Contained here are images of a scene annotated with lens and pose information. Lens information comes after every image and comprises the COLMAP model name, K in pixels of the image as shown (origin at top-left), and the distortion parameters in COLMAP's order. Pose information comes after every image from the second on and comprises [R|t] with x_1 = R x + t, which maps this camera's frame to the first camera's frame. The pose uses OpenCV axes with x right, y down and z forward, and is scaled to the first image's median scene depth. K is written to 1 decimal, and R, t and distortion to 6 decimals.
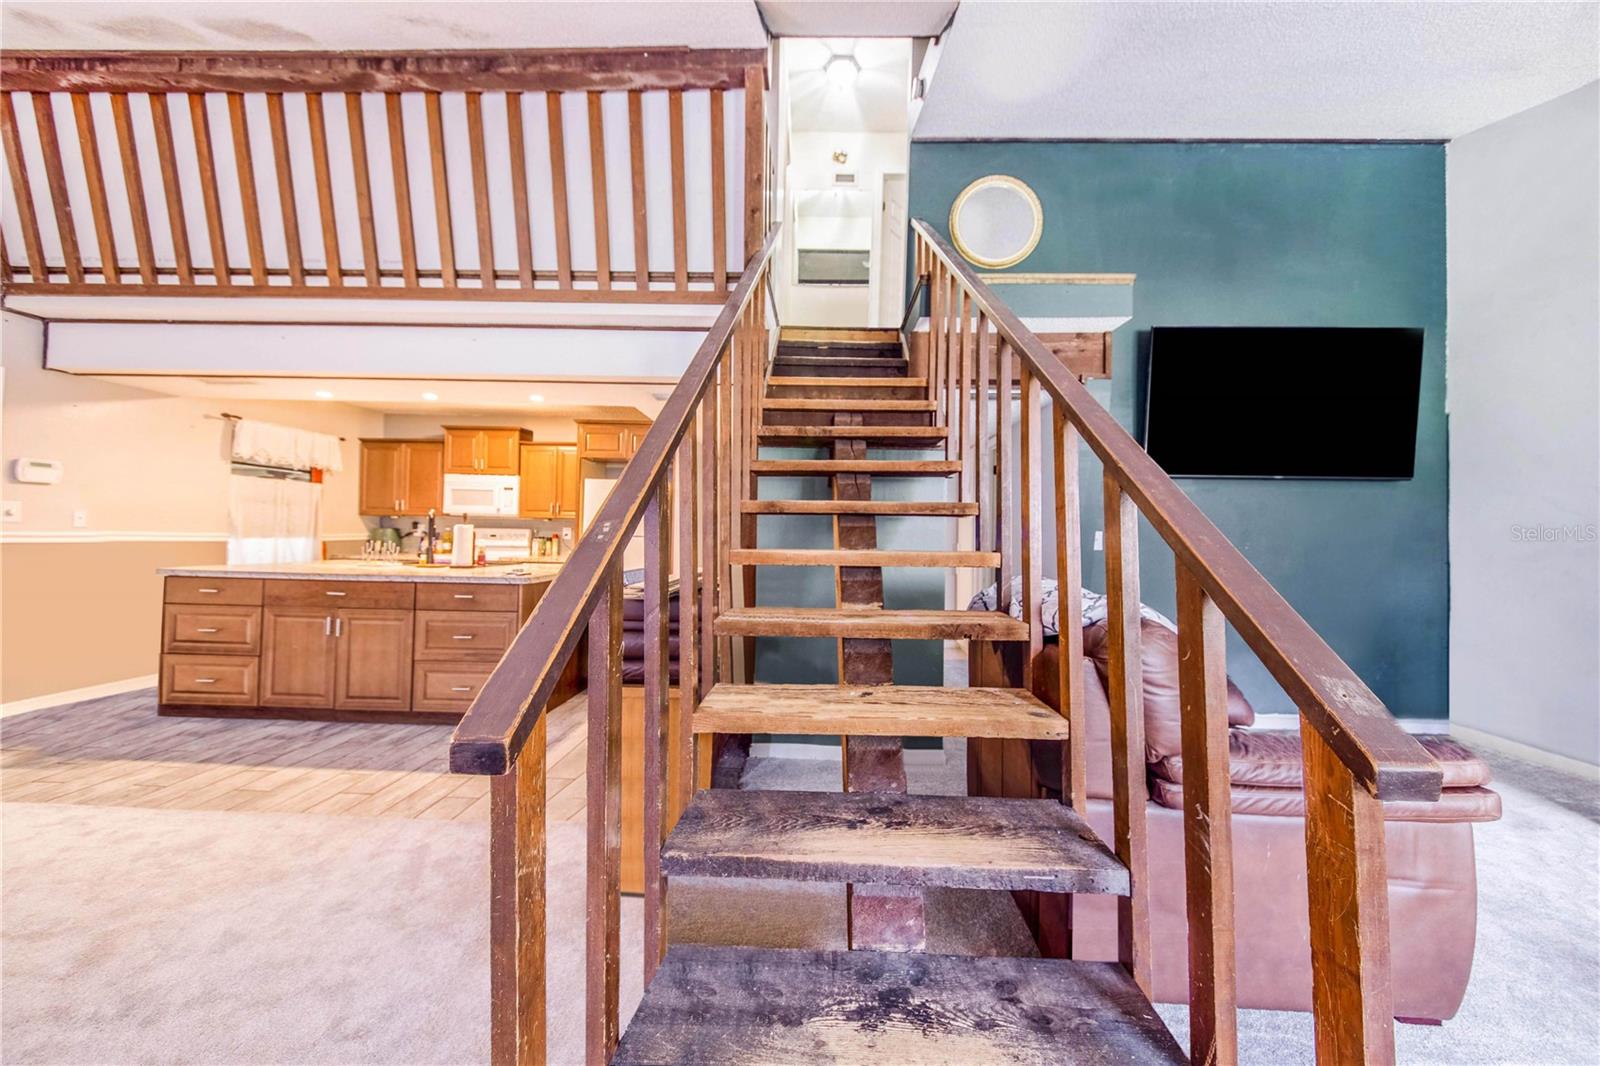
lens RADIAL K [[580.2, 0, 800.0], [0, 580.2, 533.0], [0, 0, 1]] dist [-0.006037, 0.000069]
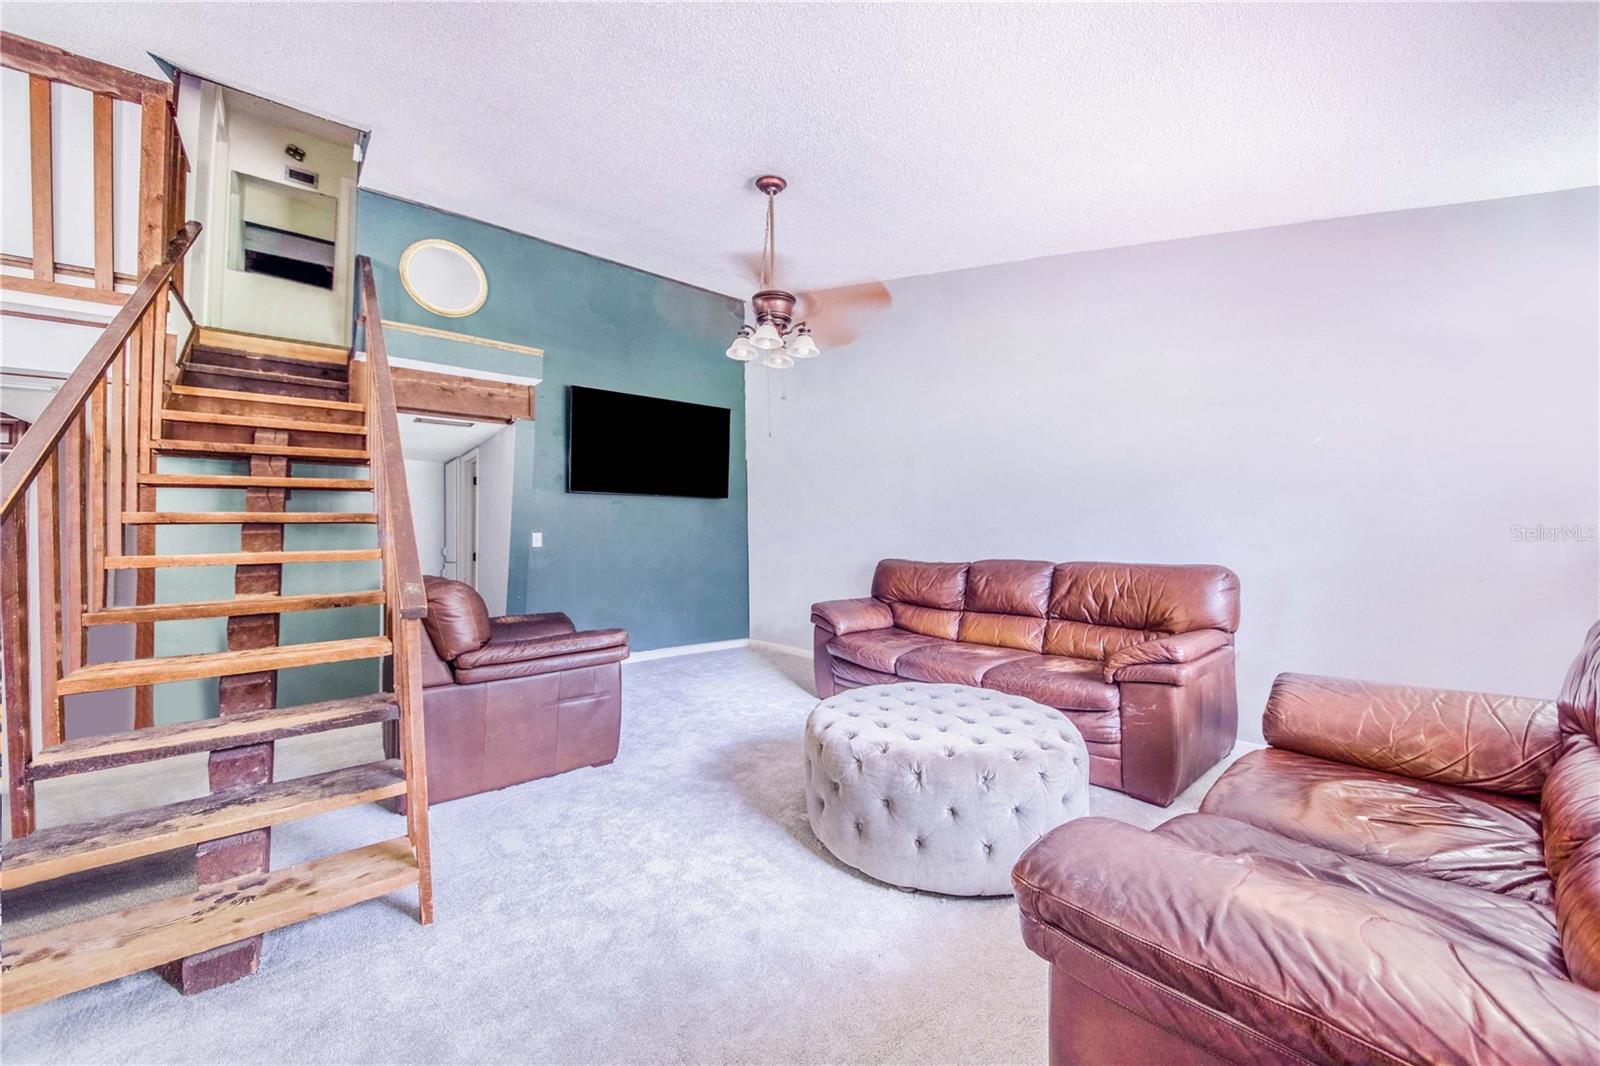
lens RADIAL K [[569.6, 0, 800.0], [0, 569.6, 533.0], [0, 0, 1]] dist [-0.021125, -0.003914]
pose [[0.738858, -0.025106, 0.673393, 0.101432], [0.029819, 0.999545, 0.004549, 0.011022], [-0.673201, 0.016719, 0.739270, -0.429256]]
